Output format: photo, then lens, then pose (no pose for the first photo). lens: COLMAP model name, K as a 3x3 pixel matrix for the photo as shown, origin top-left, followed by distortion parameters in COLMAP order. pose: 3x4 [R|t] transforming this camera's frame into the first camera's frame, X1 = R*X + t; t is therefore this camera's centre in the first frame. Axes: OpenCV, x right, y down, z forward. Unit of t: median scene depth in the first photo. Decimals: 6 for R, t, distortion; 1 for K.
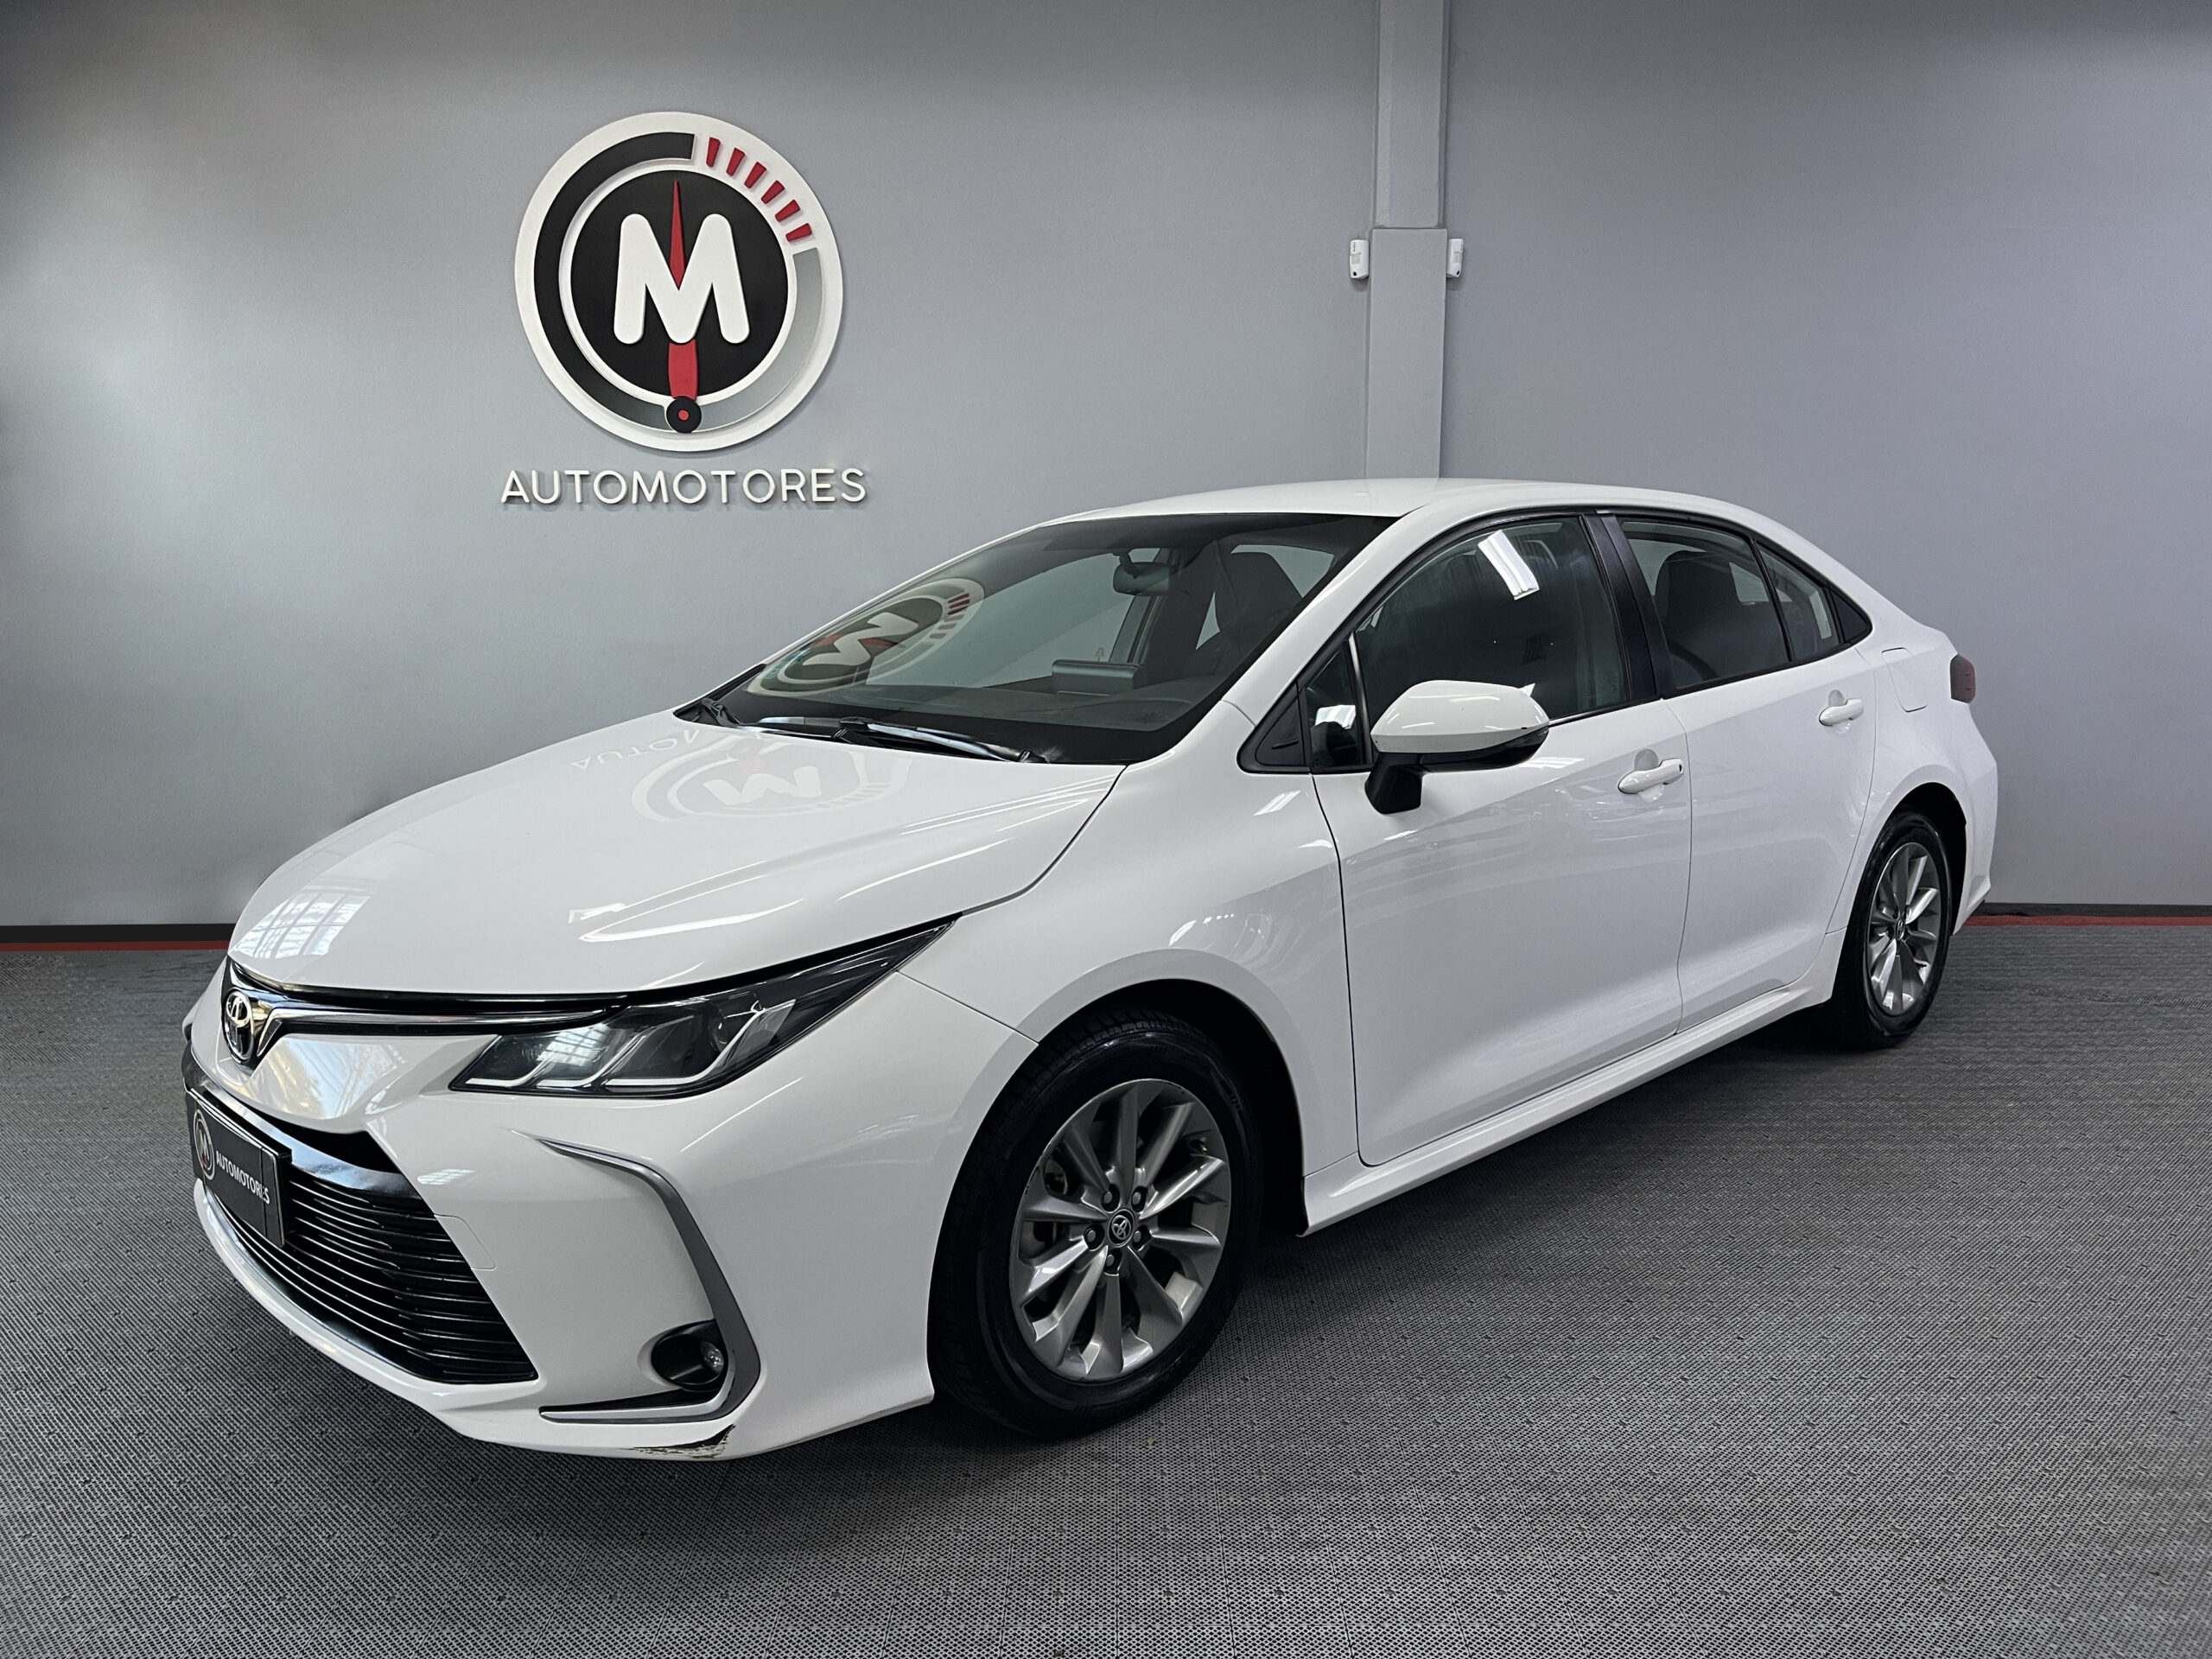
lens RADIAL K [[1625.5, 0, 1106.0], [0, 1625.5, 829.5], [0, 0, 1]] dist [0.007909, -0.003596]
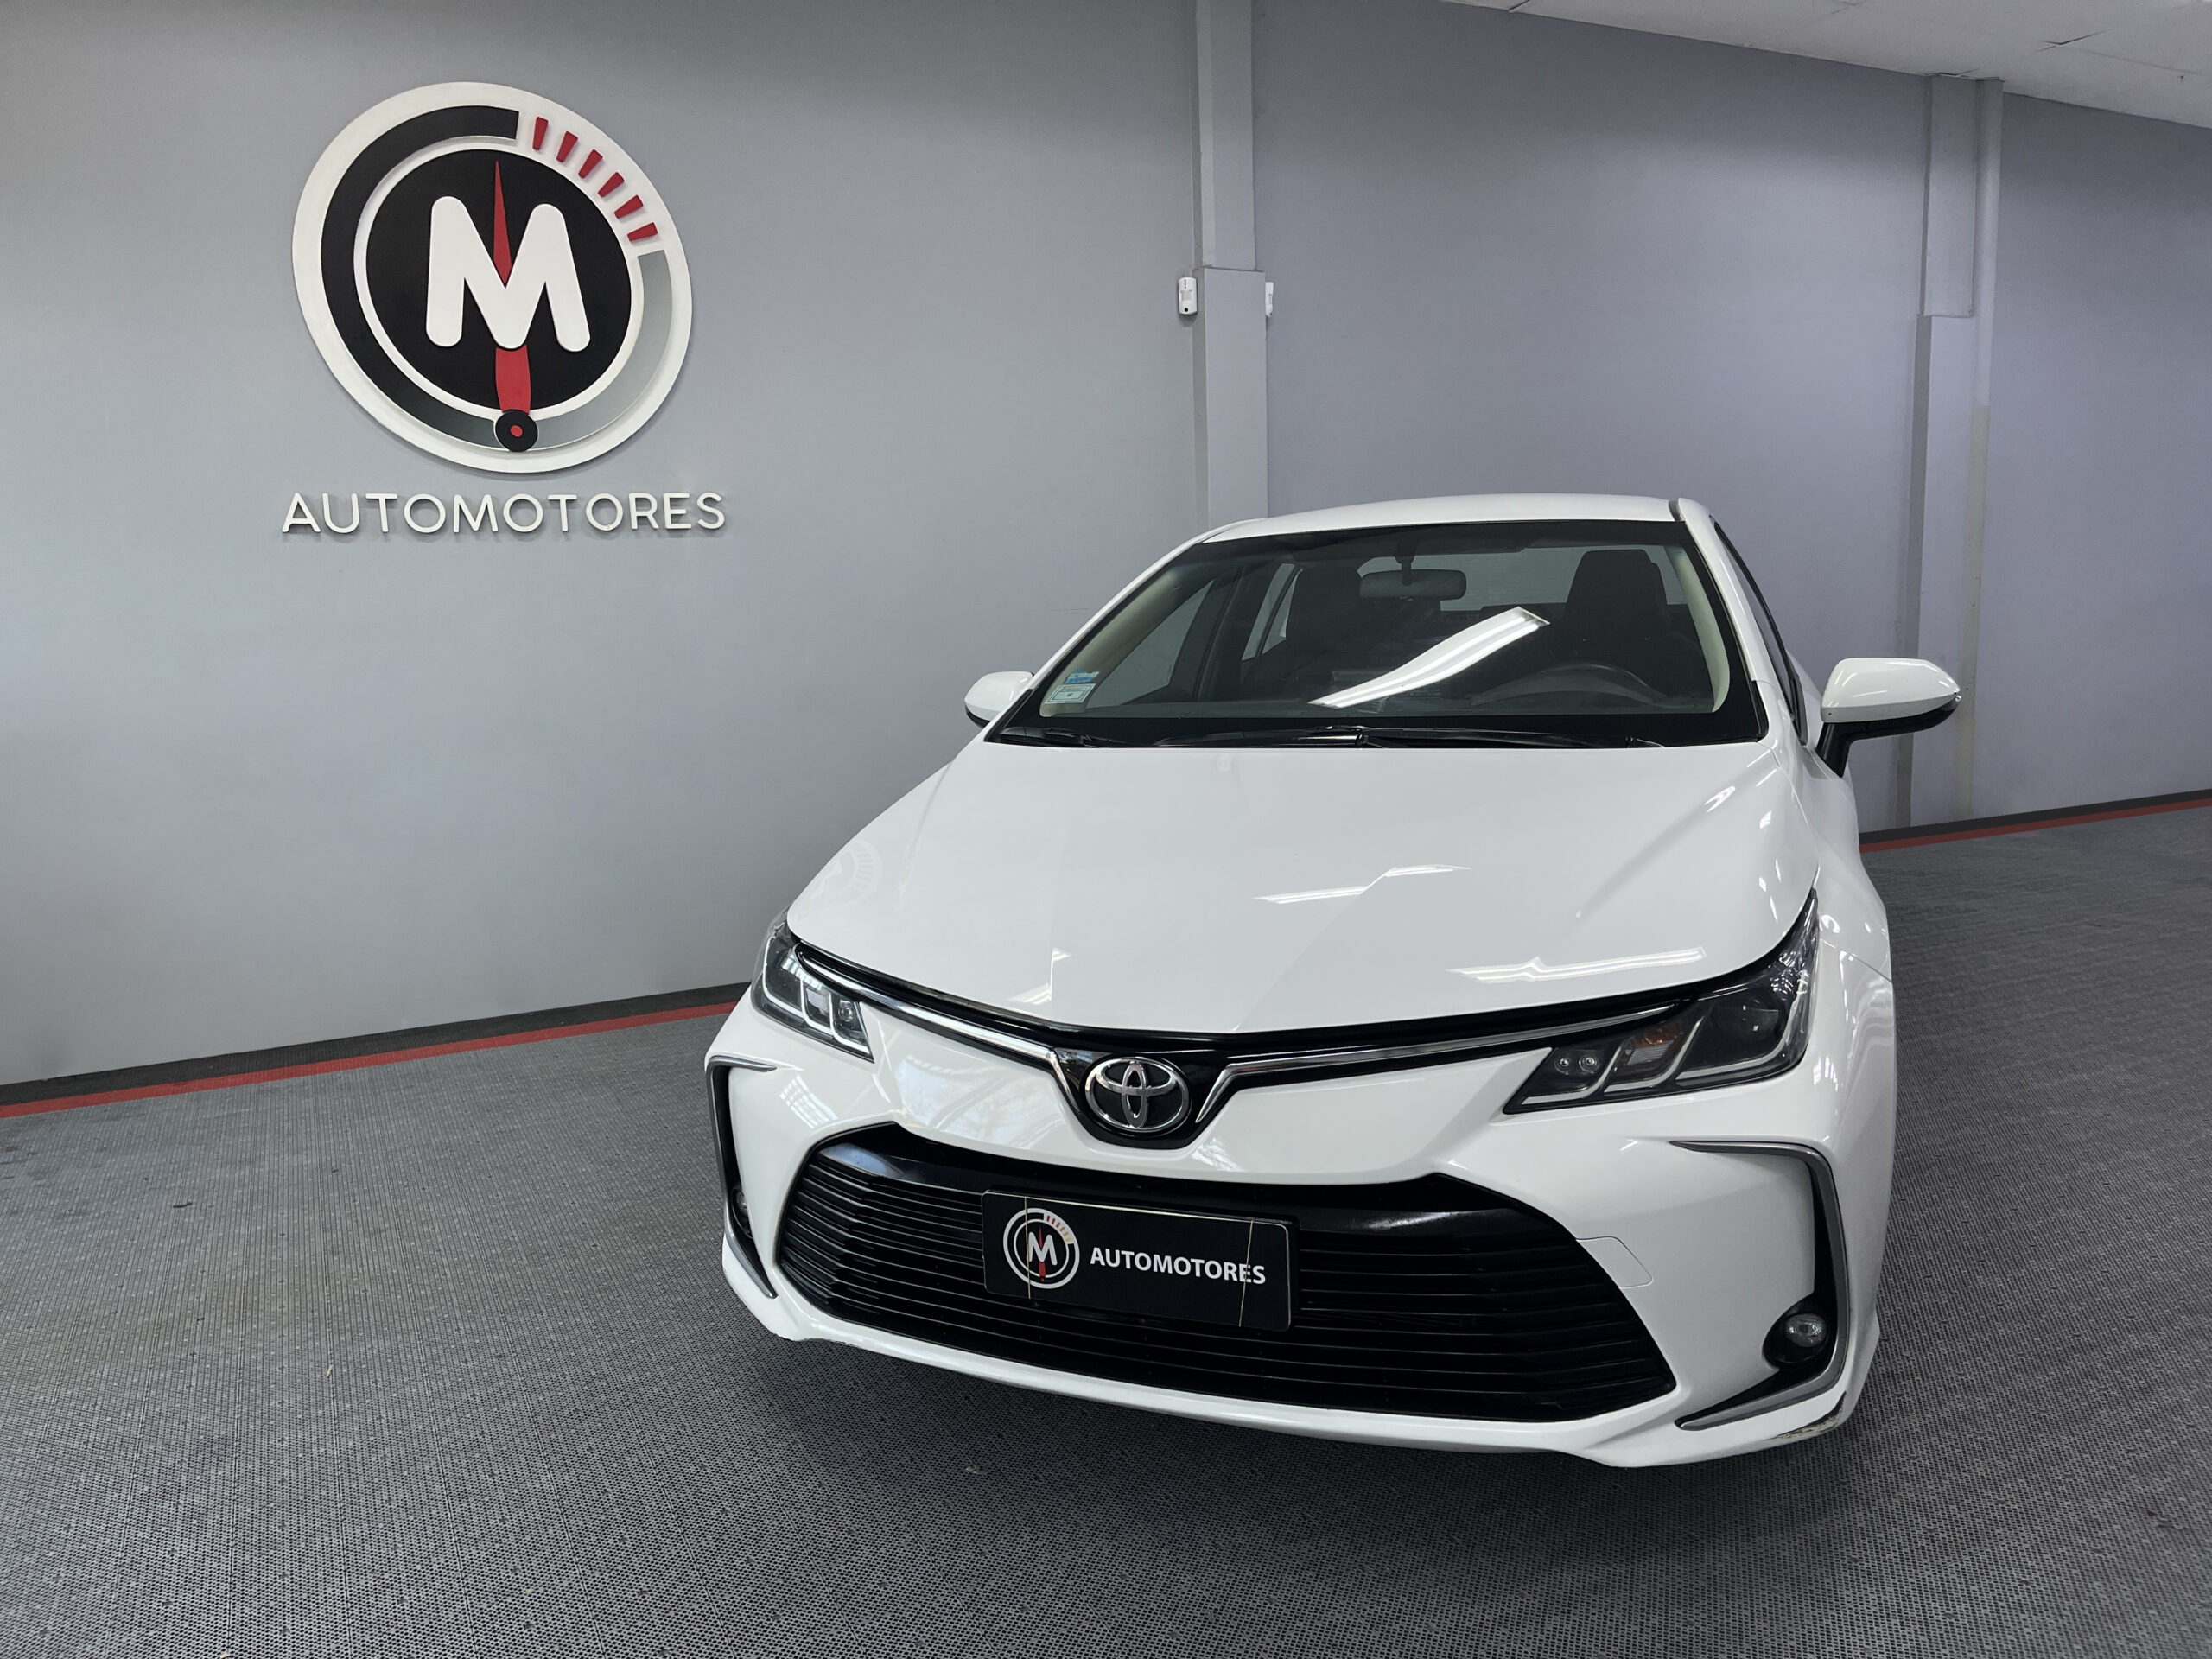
lens RADIAL K [[1616.2, 0, 1106.0], [0, 1616.2, 829.5], [0, 0, 1]] dist [0.018315, -0.000318]
pose [[0.901956, -0.085307, 0.423317, -0.363611], [0.096312, 0.995340, -0.004629, -0.007742], [-0.420950, 0.044946, 0.905970, 0.090194]]
